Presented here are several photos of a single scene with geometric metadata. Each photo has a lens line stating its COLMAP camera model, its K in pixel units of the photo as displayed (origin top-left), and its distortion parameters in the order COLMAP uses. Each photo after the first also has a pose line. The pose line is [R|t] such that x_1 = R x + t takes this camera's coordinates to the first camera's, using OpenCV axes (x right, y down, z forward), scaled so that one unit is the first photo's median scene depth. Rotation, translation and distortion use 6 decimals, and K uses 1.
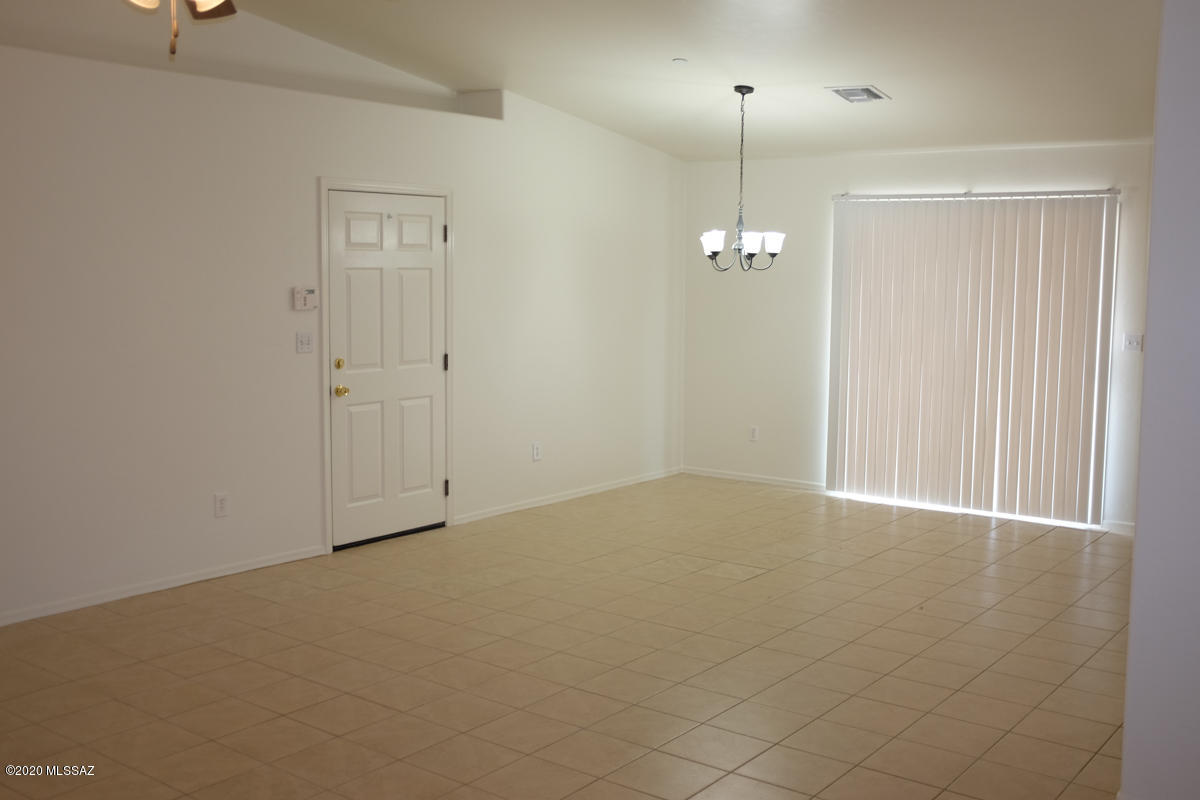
lens RADIAL K [[1211.0, 0, 599.9], [0, 1211.0, 398.3], [0, 0, 1]] dist [-0.073712, 0.000000]
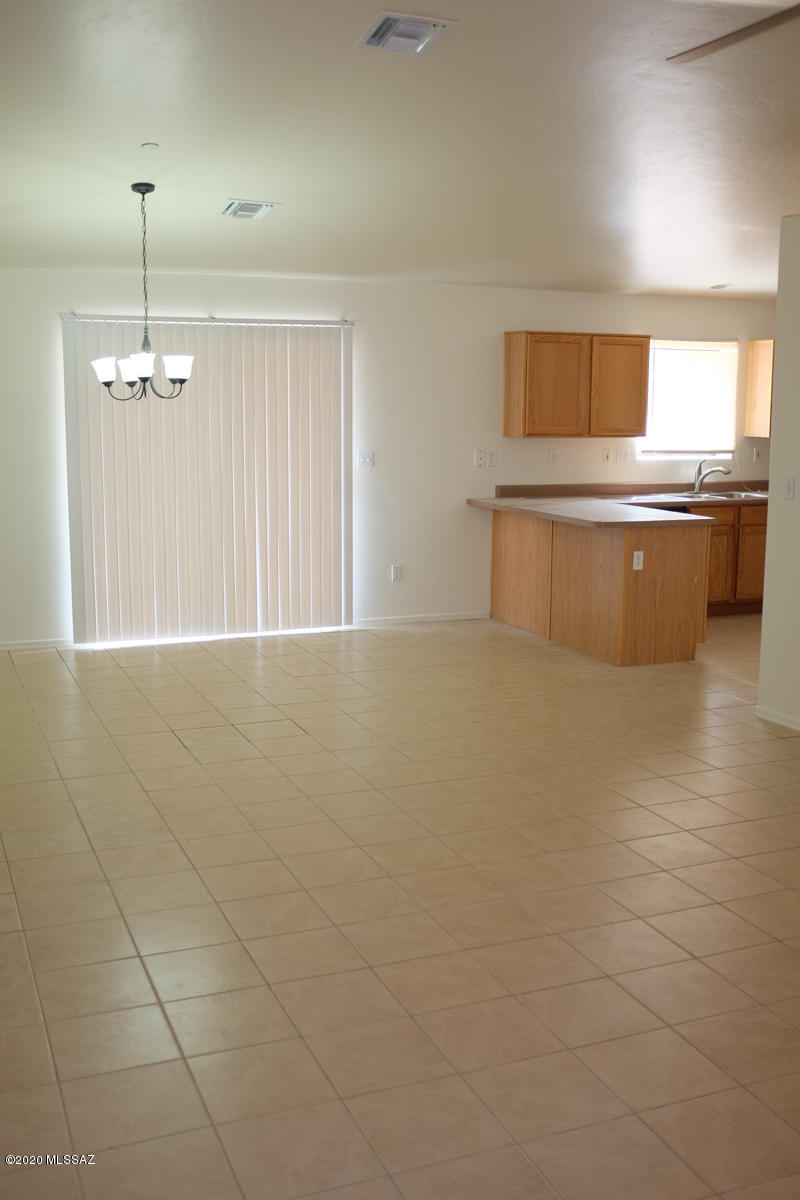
lens RADIAL K [[1211.0, 0, 399.9], [0, 1211.0, 601.0], [0, 0, 1]] dist [-0.073712, 0.000000]
pose [[0.509811, -0.148016, 0.847457, -0.497700], [0.094135, 0.988770, 0.116068, -0.041660], [-0.855120, 0.020602, 0.518020, 0.364400]]
